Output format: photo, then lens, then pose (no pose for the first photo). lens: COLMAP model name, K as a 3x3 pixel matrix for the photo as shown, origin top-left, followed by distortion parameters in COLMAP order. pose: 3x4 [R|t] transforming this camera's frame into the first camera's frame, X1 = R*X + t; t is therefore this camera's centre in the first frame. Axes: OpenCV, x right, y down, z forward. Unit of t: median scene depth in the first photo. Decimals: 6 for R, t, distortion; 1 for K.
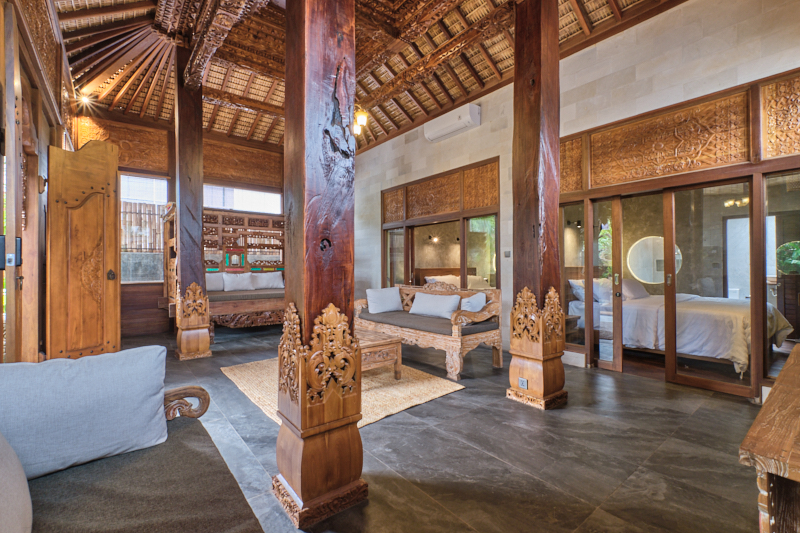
lens RADIAL K [[354.6, 0, 399.0], [0, 354.6, 264.1], [0, 0, 1]] dist [0.003703, -0.003786]
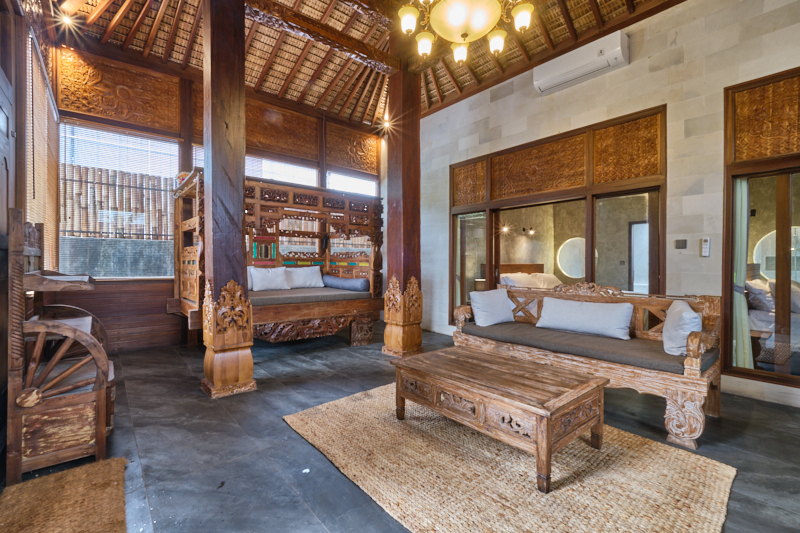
lens RADIAL K [[354.6, 0, 398.6], [0, 354.6, 264.7], [0, 0, 1]] dist [0.003703, -0.003786]
pose [[0.999740, 0.010099, 0.020465, -0.225414], [-0.010342, 0.999877, 0.011771, 0.008819], [-0.020343, -0.011980, 0.999721, 0.264342]]
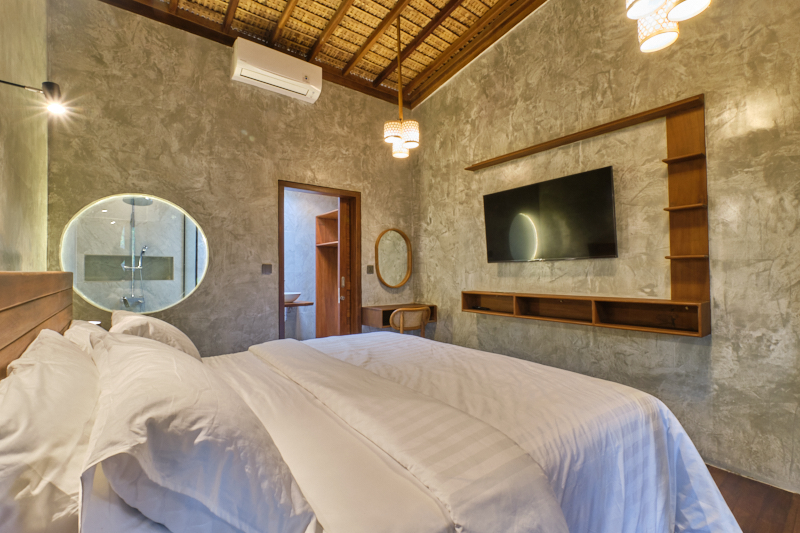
lens RADIAL K [[354.6, 0, 401.1], [0, 354.6, 266.0], [0, 0, 1]] dist [0.003703, -0.003786]
pose [[0.029490, 0.022115, 0.999320, 0.040991], [-0.002548, 0.999754, -0.022049, 0.016779], [-0.999562, -0.001896, 0.029539, 1.277929]]
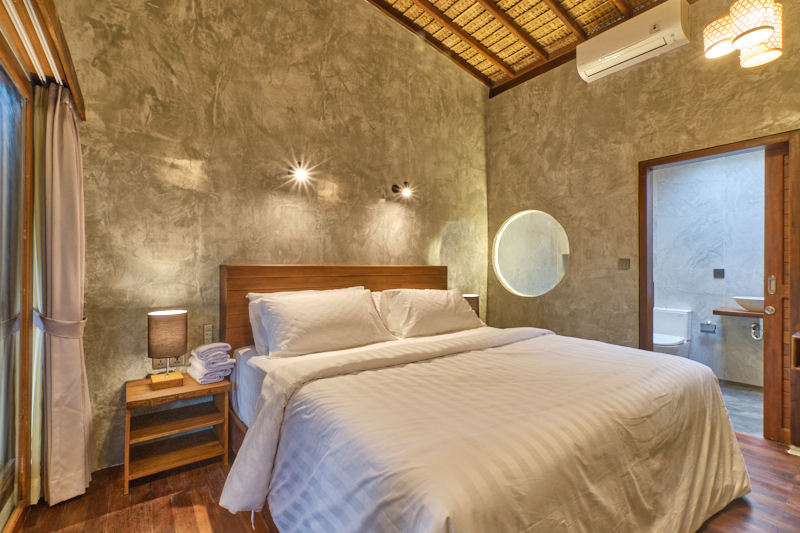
lens RADIAL K [[354.6, 0, 400.5], [0, 354.6, 265.7], [0, 0, 1]] dist [0.003703, -0.003786]
pose [[0.999289, 0.009931, -0.036374, 0.287228], [-0.009776, 0.999942, 0.004434, 0.013131], [0.036416, -0.004076, 0.999328, 0.978065]]
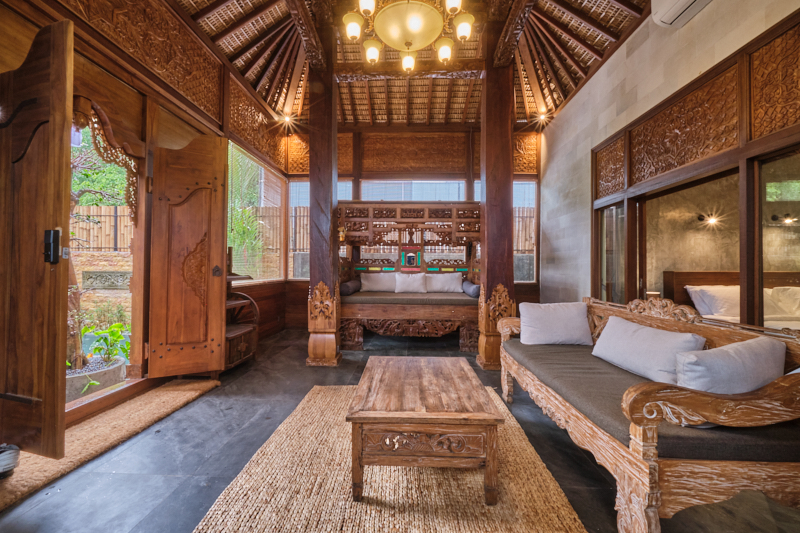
lens RADIAL K [[354.6, 0, 399.6], [0, 354.6, 265.0], [0, 0, 1]] dist [0.003703, -0.003786]
pose [[0.756754, 0.003839, -0.653688, 0.135587], [-0.006561, 0.999977, -0.001722, 0.007429], [0.653666, 0.005592, 0.756762, 0.360117]]
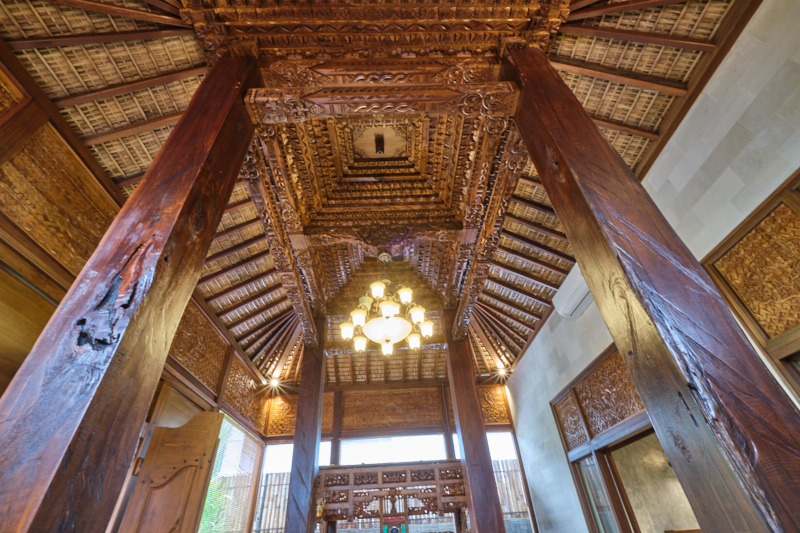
lens RADIAL K [[354.6, 0, 400.0], [0, 354.6, 265.5], [0, 0, 1]] dist [0.003703, -0.003786]
pose [[0.788446, -0.410598, -0.457998, 0.197806], [0.055453, 0.789002, -0.611882, 0.000160], [0.612599, 0.457039, 0.644855, 0.267293]]
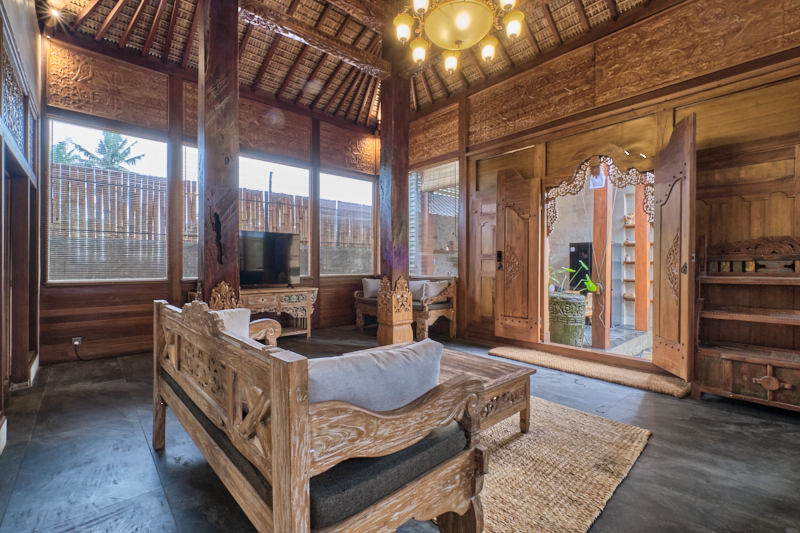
lens RADIAL K [[354.6, 0, 398.2], [0, 354.6, 266.9], [0, 0, 1]] dist [0.003703, -0.003786]
pose [[-0.998965, 0.003816, -0.045335, -0.045179], [0.003949, 0.999988, -0.002855, 0.015950], [0.045324, -0.003031, -0.998968, 1.125427]]
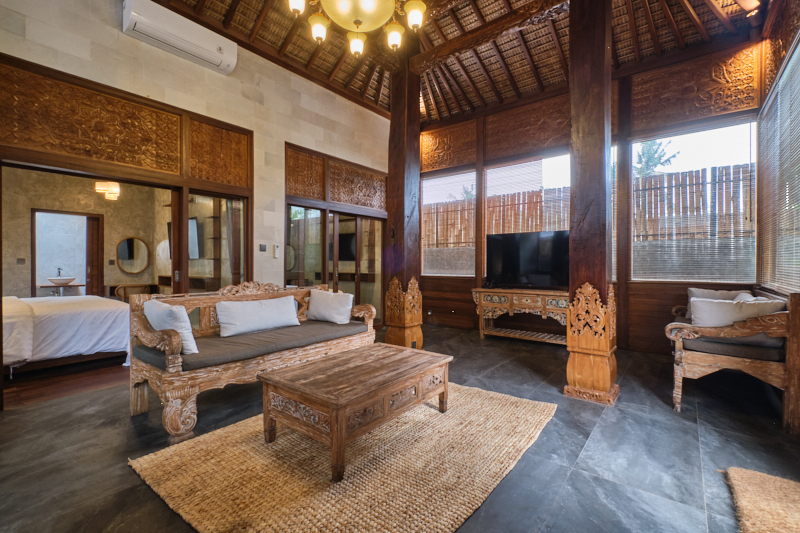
lens RADIAL K [[354.6, 0, 399.1], [0, 354.6, 264.6], [0, 0, 1]] dist [0.003703, -0.003786]
pose [[-0.217639, 0.005533, 0.976014, -0.542221], [-0.010259, 0.999916, -0.007956, 0.015043], [-0.975975, -0.011745, -0.217564, 0.731589]]
